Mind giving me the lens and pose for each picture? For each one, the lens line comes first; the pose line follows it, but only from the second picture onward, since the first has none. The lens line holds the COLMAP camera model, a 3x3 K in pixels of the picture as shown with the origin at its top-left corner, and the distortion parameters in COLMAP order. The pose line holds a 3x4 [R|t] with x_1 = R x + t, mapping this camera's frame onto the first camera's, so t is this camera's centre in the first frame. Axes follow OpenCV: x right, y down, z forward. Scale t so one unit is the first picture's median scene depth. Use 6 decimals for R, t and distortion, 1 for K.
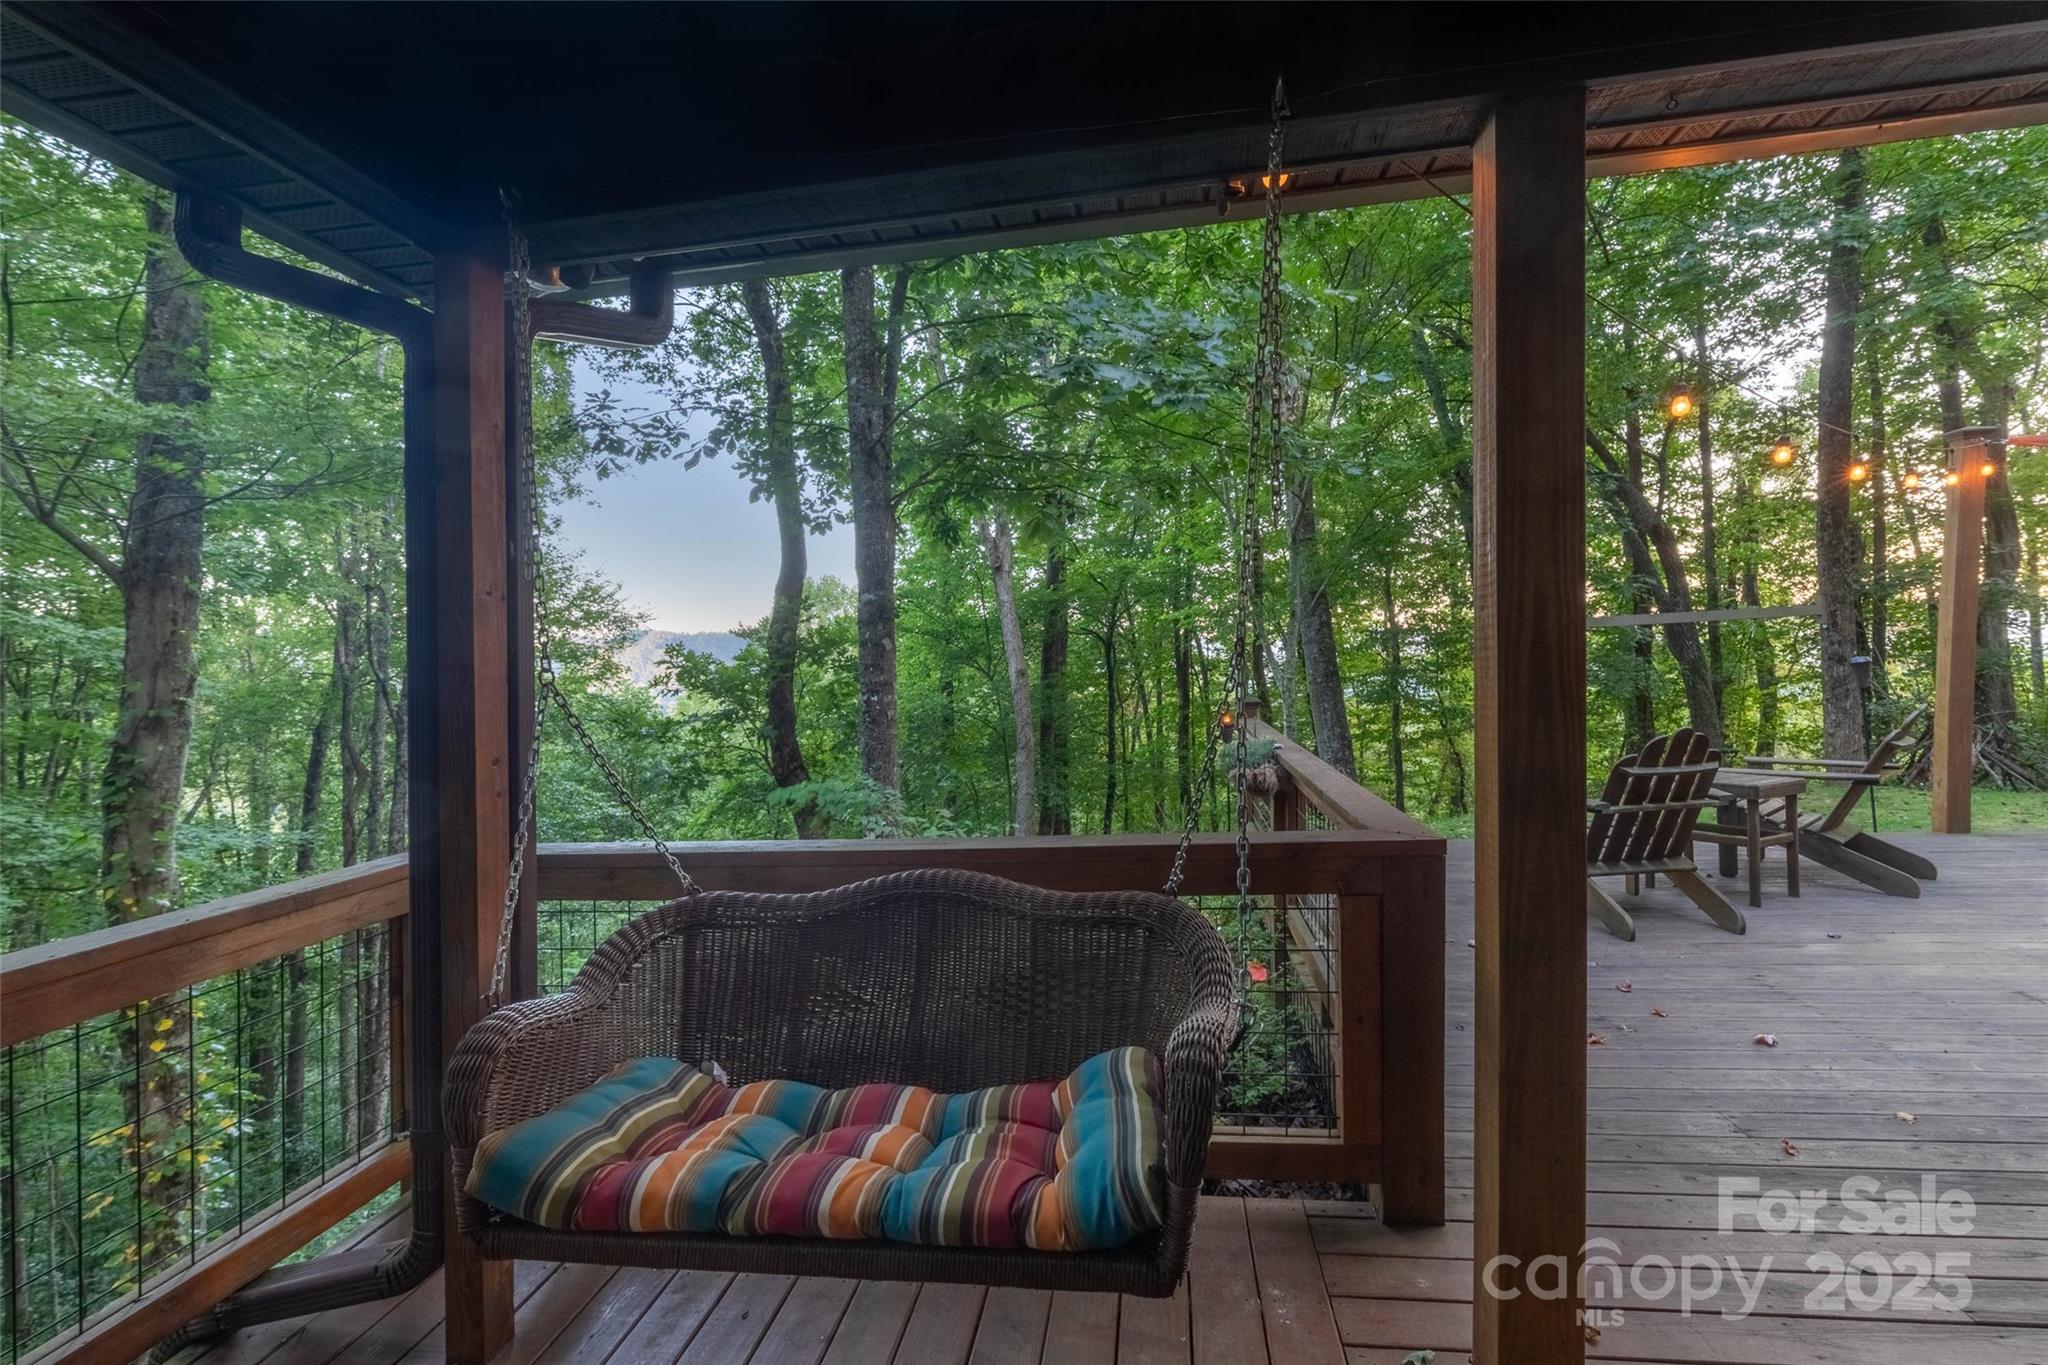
lens RADIAL K [[934.3, 0, 1013.5], [0, 934.3, 760.3], [0, 0, 1]] dist [0.001578, -0.000449]
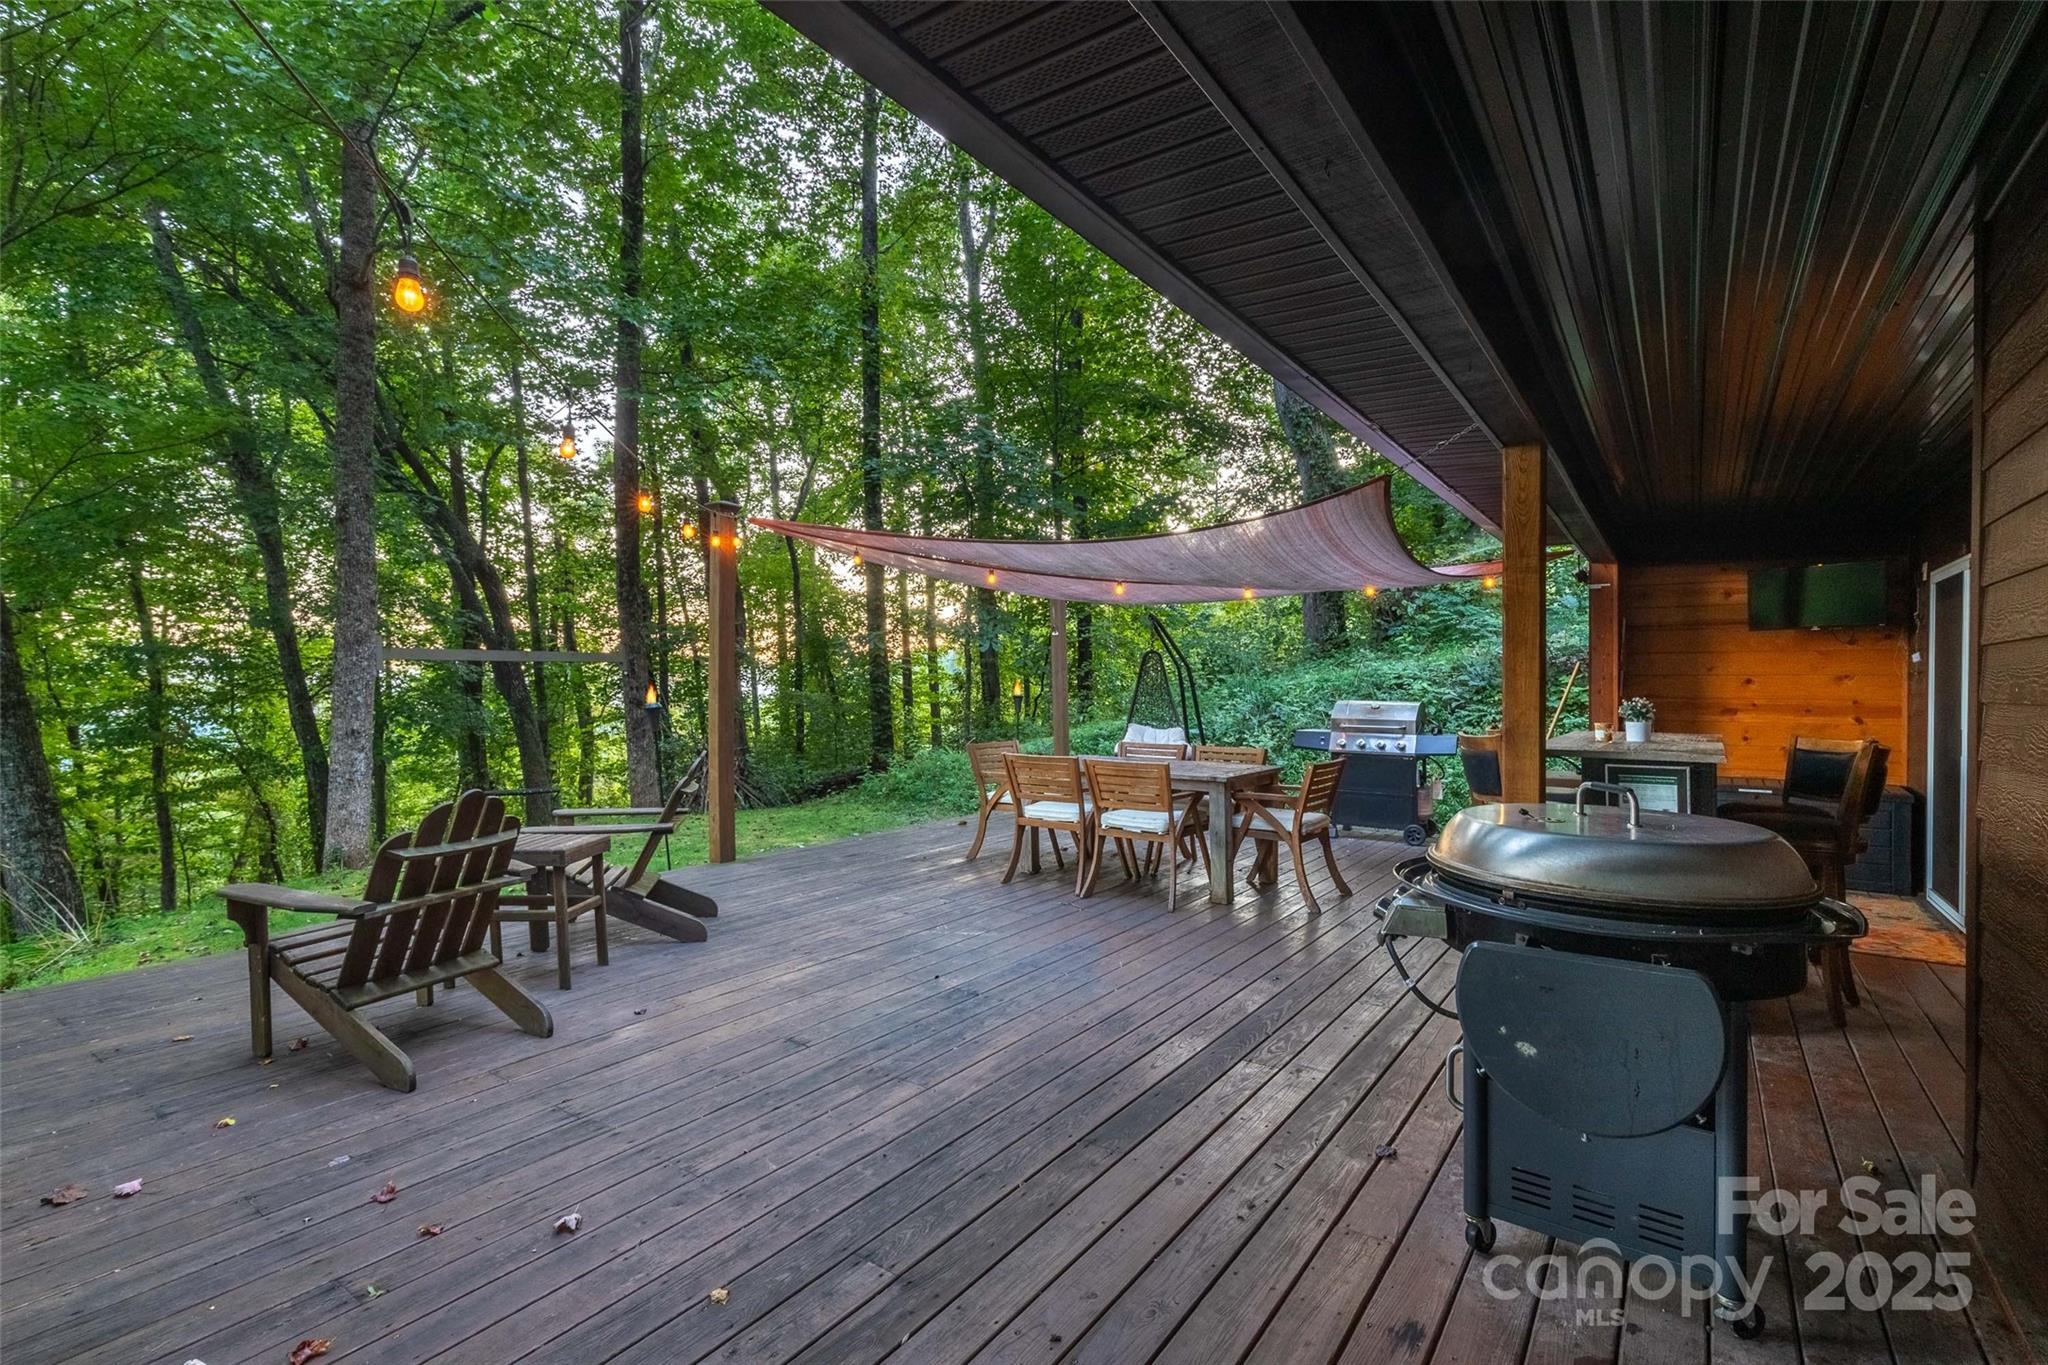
lens RADIAL K [[934.3, 0, 1025.4], [0, 934.3, 687.1], [0, 0, 1]] dist [0.001578, -0.000449]
pose [[0.441537, 0.040118, 0.896346, 0.070249], [0.064193, 0.995027, -0.076156, -0.009942], [-0.894944, 0.091164, 0.436766, 0.077868]]
